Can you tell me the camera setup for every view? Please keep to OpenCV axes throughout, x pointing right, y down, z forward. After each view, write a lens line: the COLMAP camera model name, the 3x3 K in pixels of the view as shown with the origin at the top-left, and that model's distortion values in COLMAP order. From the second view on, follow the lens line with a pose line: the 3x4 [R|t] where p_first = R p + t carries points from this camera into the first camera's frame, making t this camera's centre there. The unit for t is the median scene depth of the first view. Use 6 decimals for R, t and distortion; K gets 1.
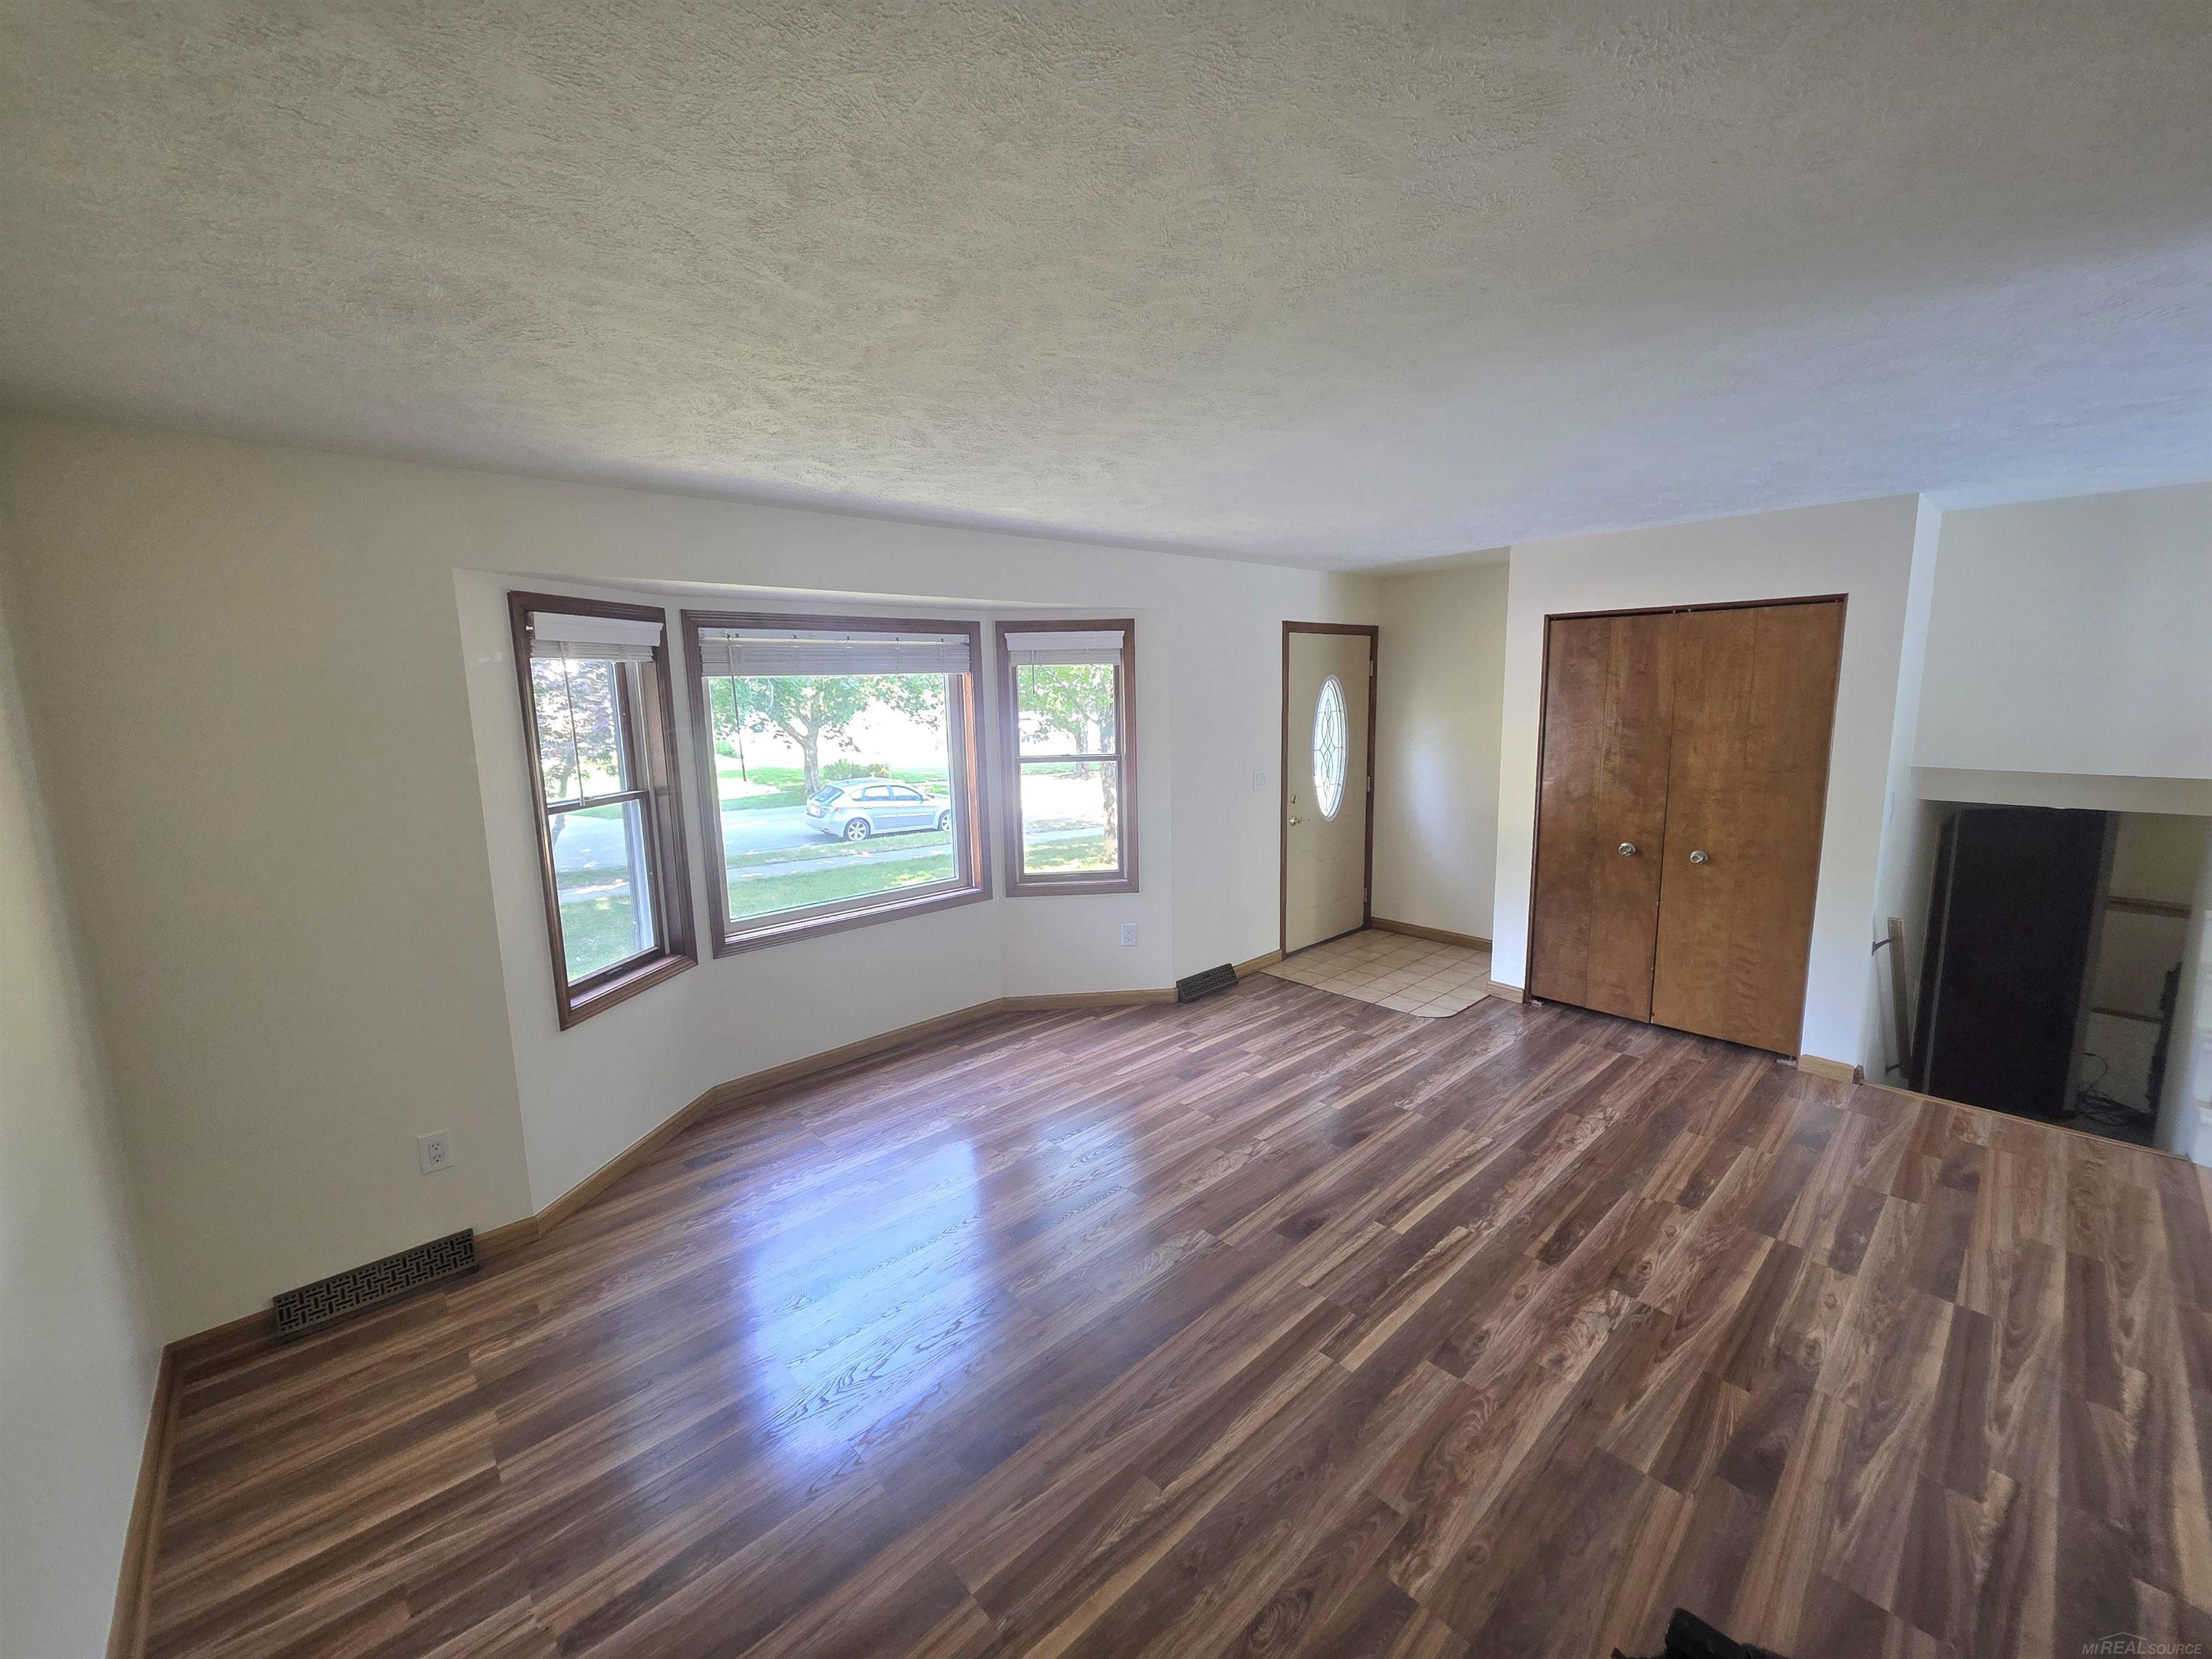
lens RADIAL K [[885.4, 0, 1117.8], [0, 885.4, 825.1], [0, 0, 1]] dist [0.000704, 0.000791]
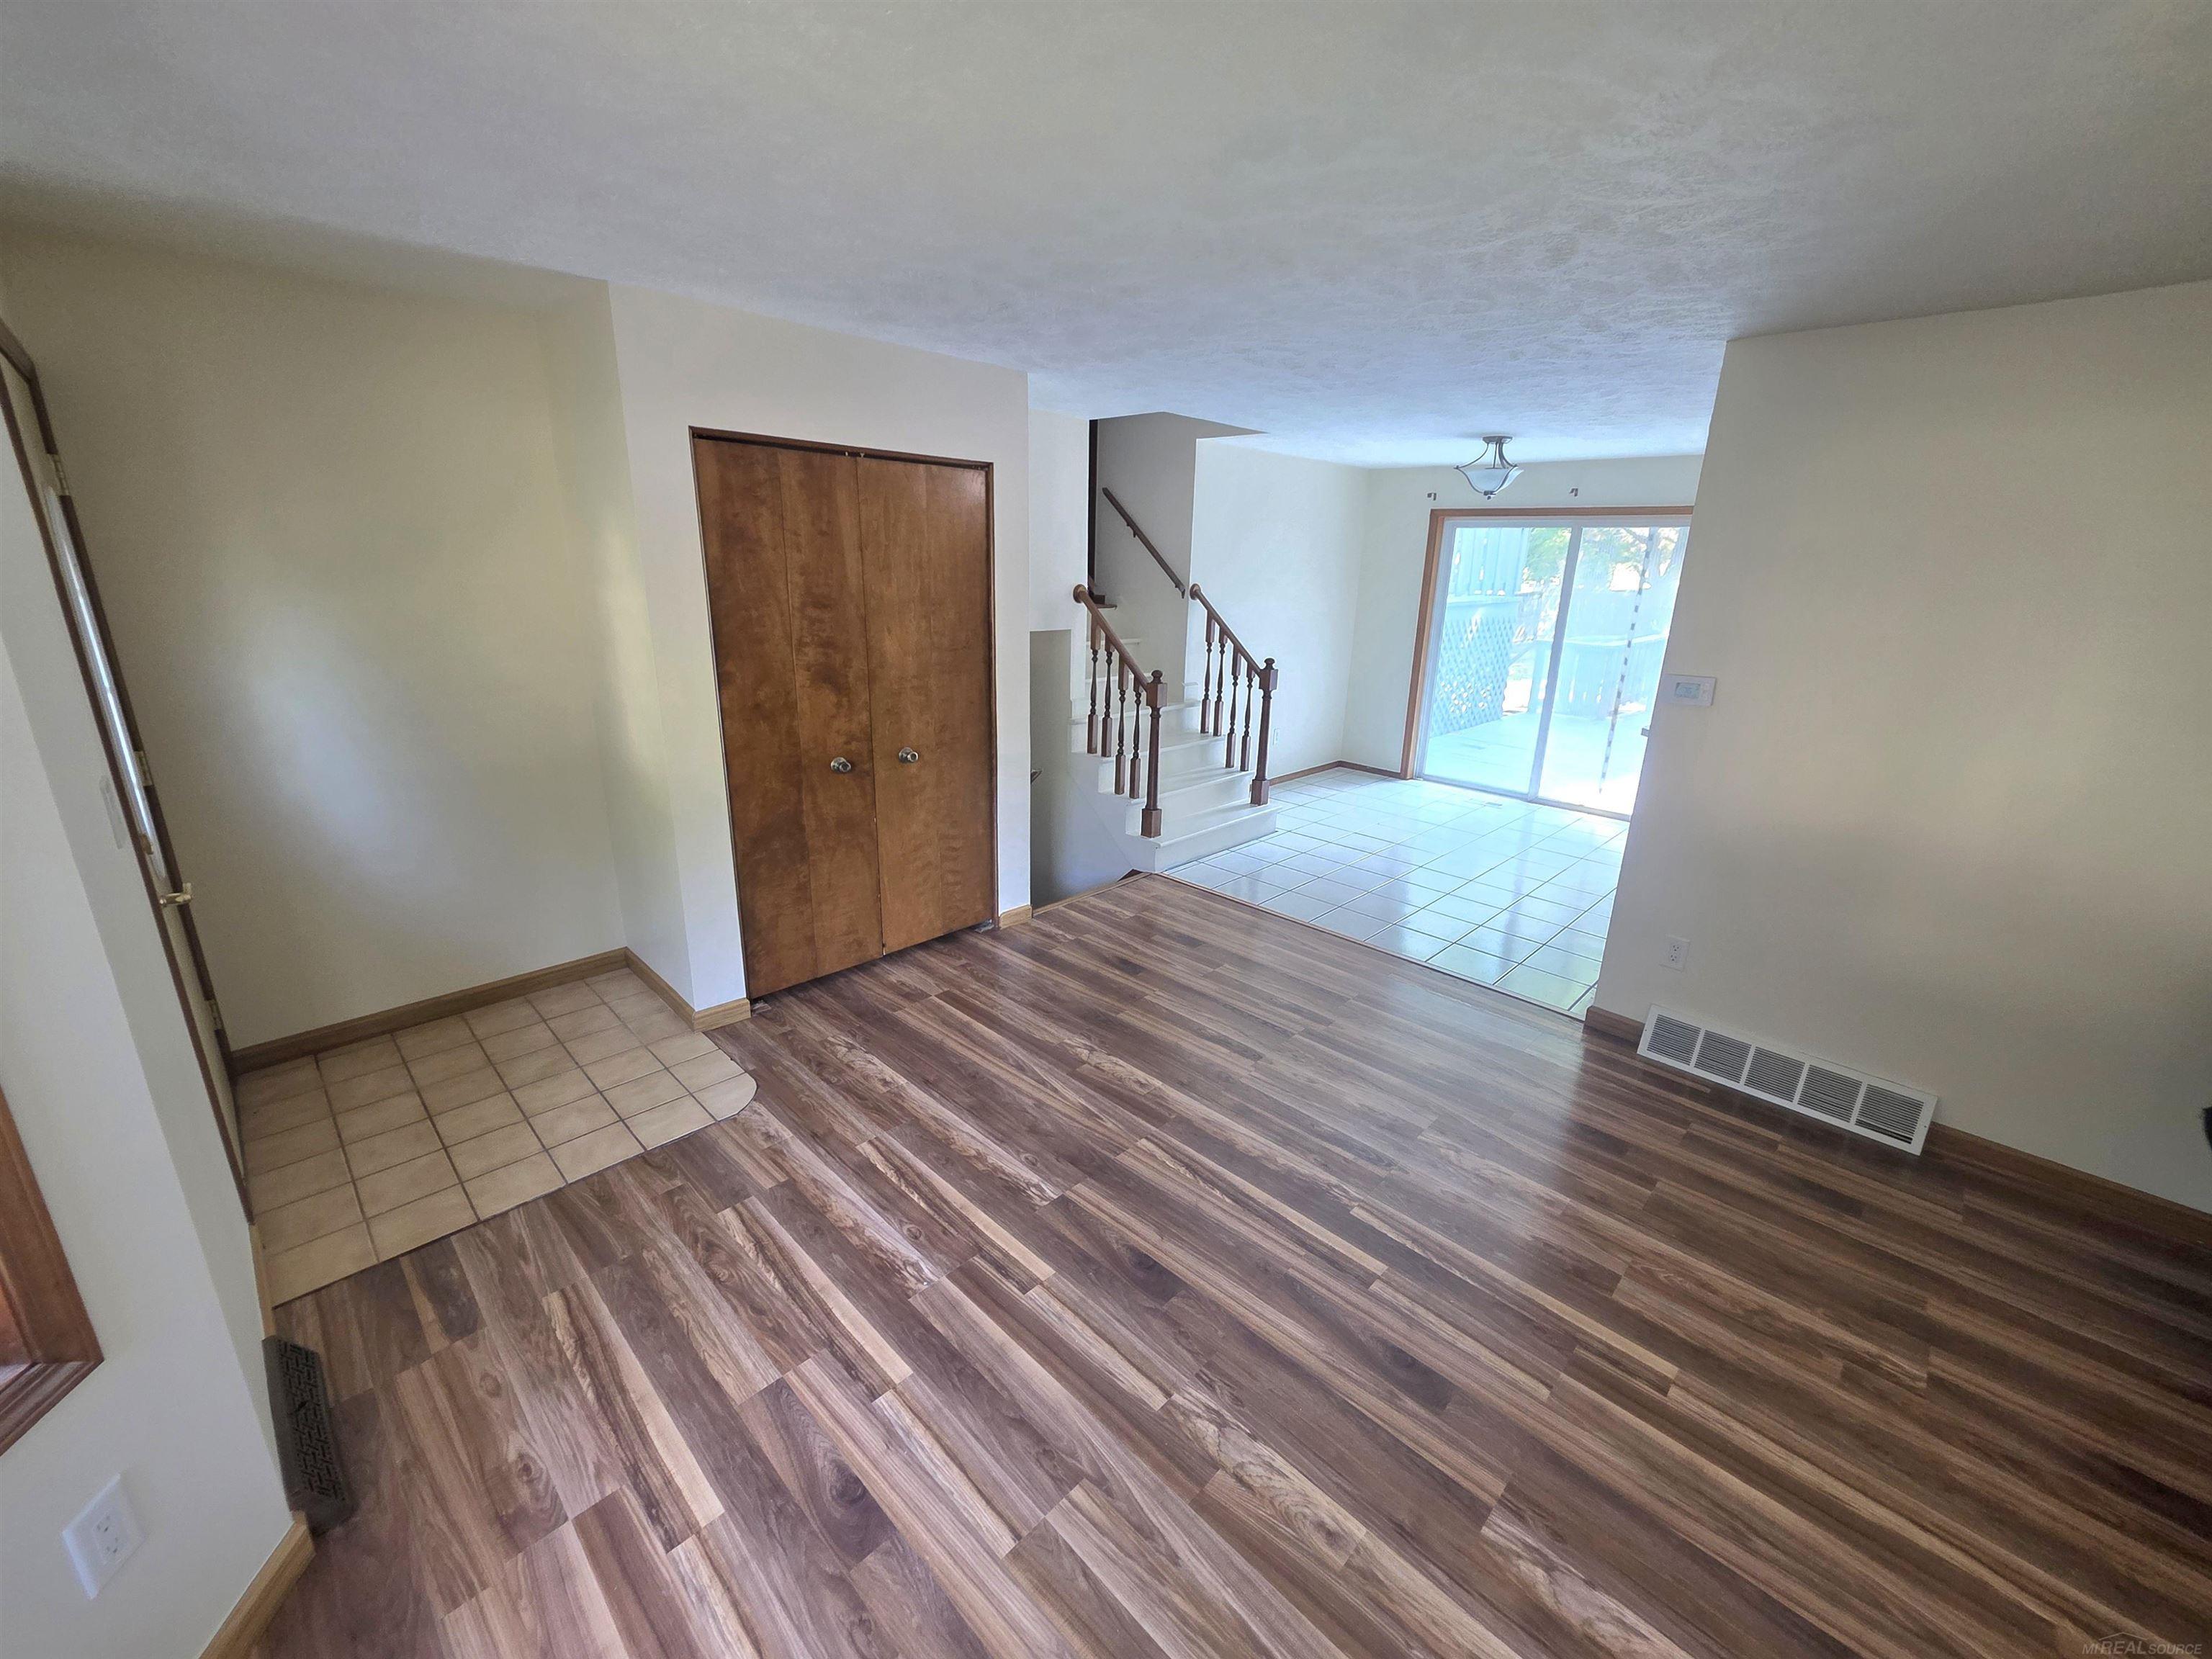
lens RADIAL K [[885.4, 0, 1114.2], [0, 885.4, 826.4], [0, 0, 1]] dist [0.000704, 0.000791]
pose [[-0.056556, -0.271959, 0.960645, -0.217221], [0.128422, 0.952211, 0.277132, -0.112596], [-0.990106, 0.139042, -0.018928, 0.814150]]
